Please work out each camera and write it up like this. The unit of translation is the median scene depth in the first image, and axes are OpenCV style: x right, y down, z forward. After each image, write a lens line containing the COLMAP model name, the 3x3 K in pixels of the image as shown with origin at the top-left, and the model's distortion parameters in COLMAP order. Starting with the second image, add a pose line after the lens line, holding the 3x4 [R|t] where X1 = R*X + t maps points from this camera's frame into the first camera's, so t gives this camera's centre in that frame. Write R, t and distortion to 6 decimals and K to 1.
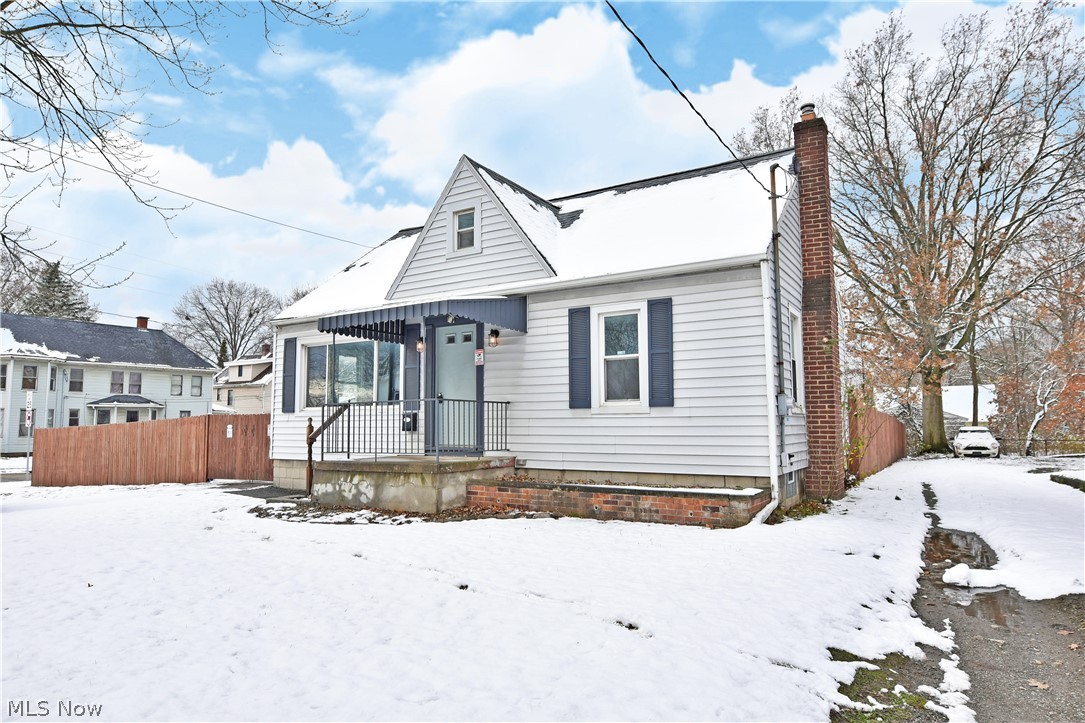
lens RADIAL K [[666.7, 0, 549.8], [0, 666.7, 361.6], [0, 0, 1]] dist [-0.008063, -0.001888]
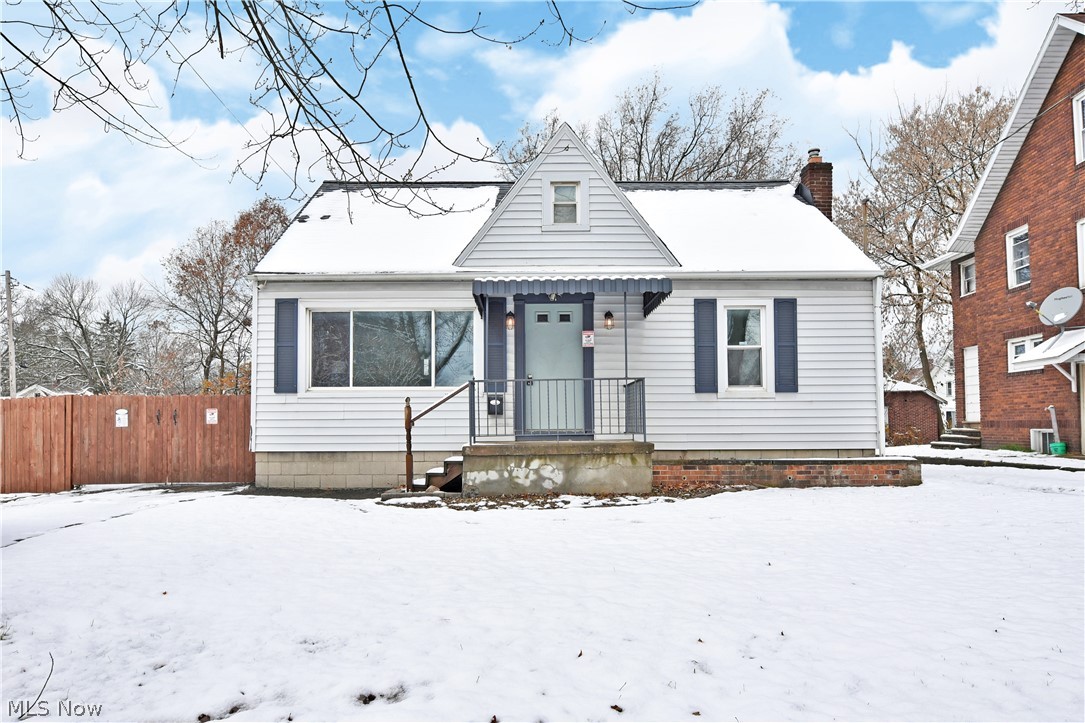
lens RADIAL K [[639.2, 0, 541.2], [0, 639.2, 422.0], [0, 0, 1]] dist [-0.013778, -0.004082]
pose [[0.848292, 0.004503, 0.529509, -0.721400], [-0.049724, 0.996223, 0.071188, 0.056473], [-0.527188, -0.086718, 0.845312, 0.260163]]
